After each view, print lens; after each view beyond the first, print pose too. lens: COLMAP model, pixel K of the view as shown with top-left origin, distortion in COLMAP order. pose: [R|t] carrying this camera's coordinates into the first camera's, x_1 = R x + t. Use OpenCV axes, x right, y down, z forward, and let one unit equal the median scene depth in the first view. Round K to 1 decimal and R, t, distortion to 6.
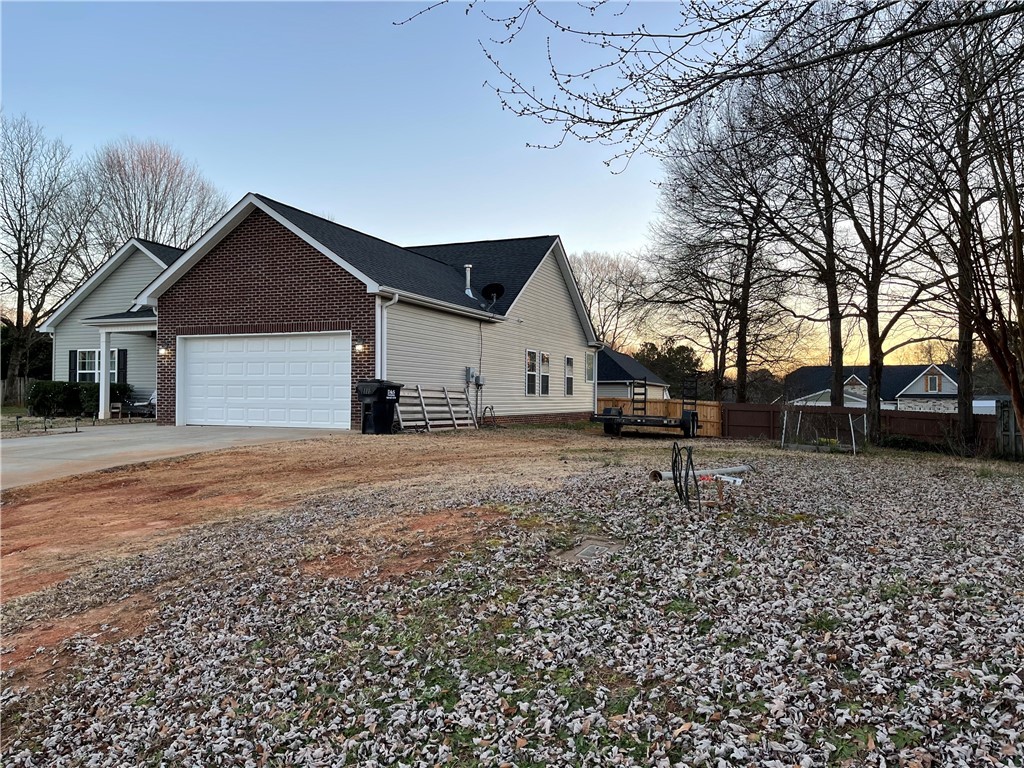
lens RADIAL K [[766.7, 0, 527.3], [0, 766.7, 380.5], [0, 0, 1]] dist [0.073897, -0.107057]
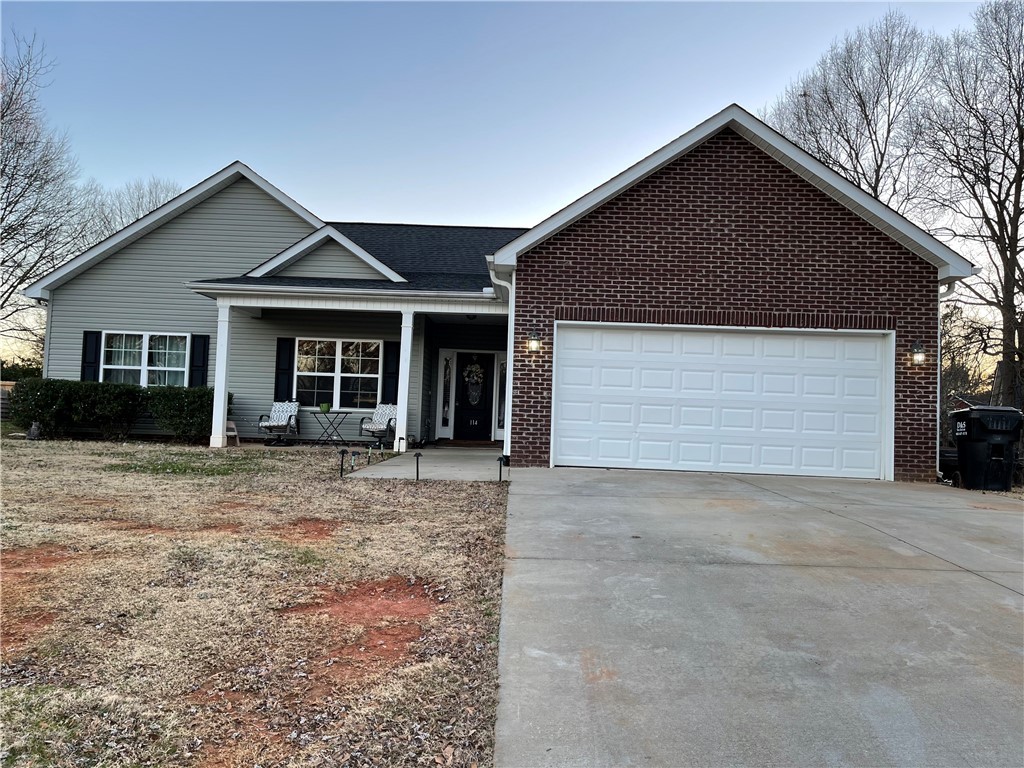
lens RADIAL K [[766.7, 0, 527.3], [0, 766.7, 380.5], [0, 0, 1]] dist [0.073897, -0.107057]
pose [[0.932142, 0.045446, 0.359229, -0.689390], [-0.036174, 0.998817, -0.032493, 0.010213], [-0.360281, 0.017293, 0.932683, 0.440575]]
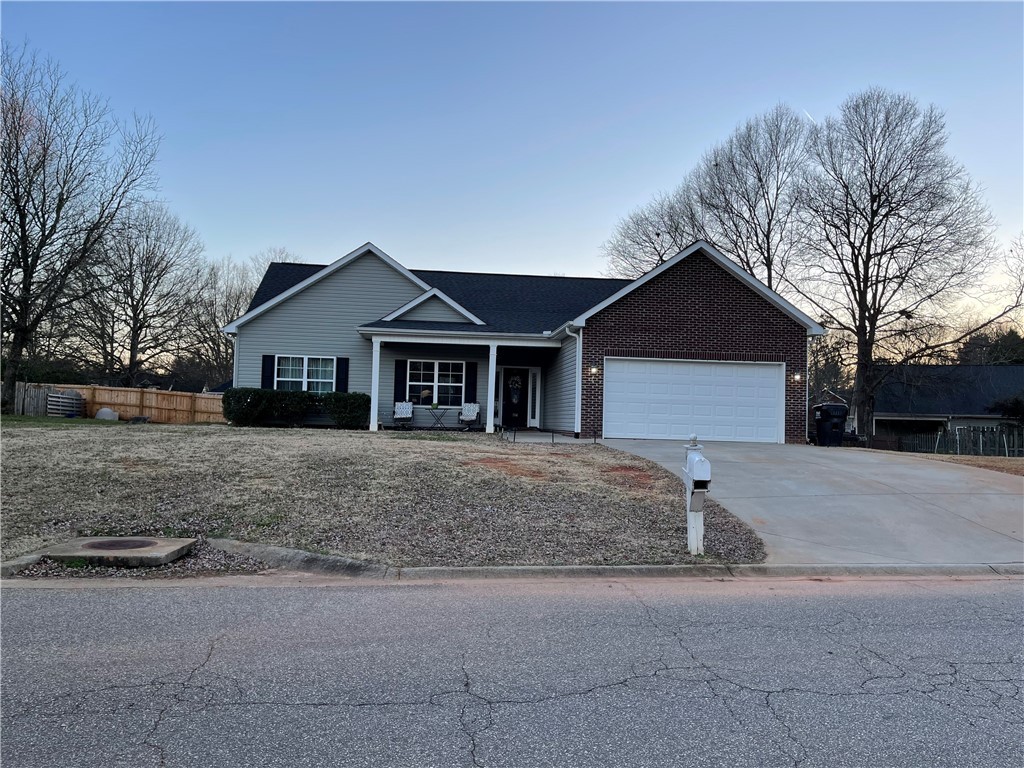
lens RADIAL K [[766.7, 0, 527.3], [0, 766.7, 380.5], [0, 0, 1]] dist [0.073897, -0.107057]
pose [[0.878557, 0.040879, 0.475885, -1.062925], [-0.030164, 0.999091, -0.030137, 0.012164], [-0.476684, 0.012122, 0.878991, 0.098647]]
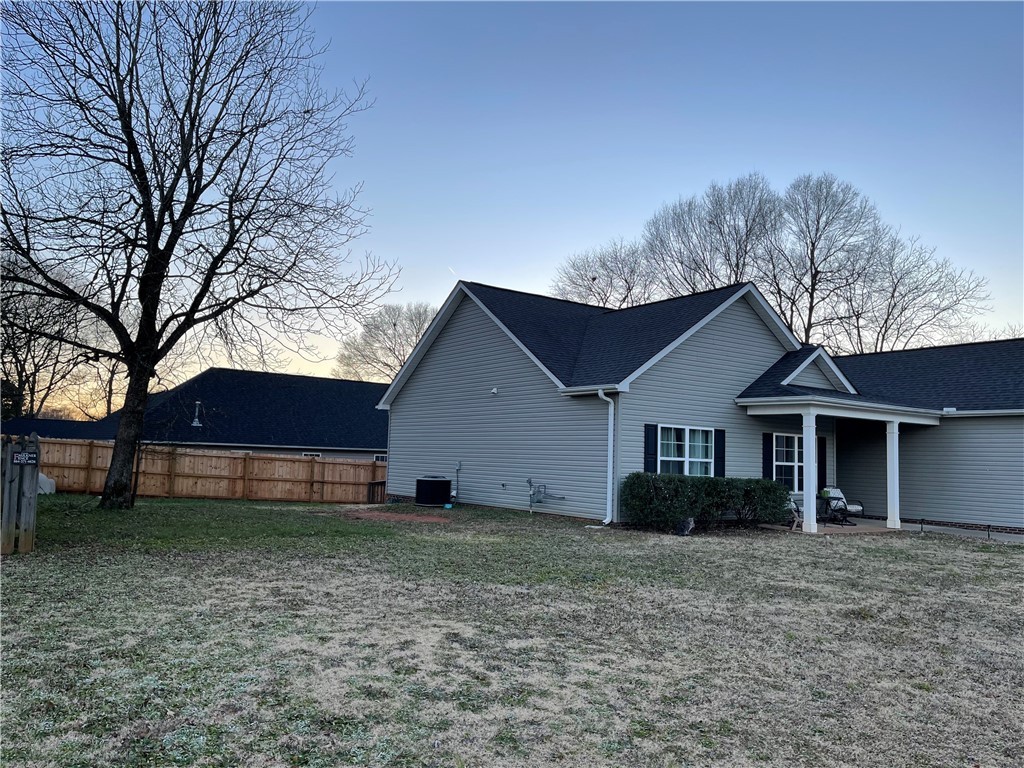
lens RADIAL K [[766.7, 0, 527.3], [0, 766.7, 380.5], [0, 0, 1]] dist [0.073897, -0.107057]
pose [[0.548197, 0.095973, 0.830825, -1.671115], [-0.048517, 0.995370, -0.082968, -0.024772], [-0.834941, 0.005174, 0.550315, 1.047962]]
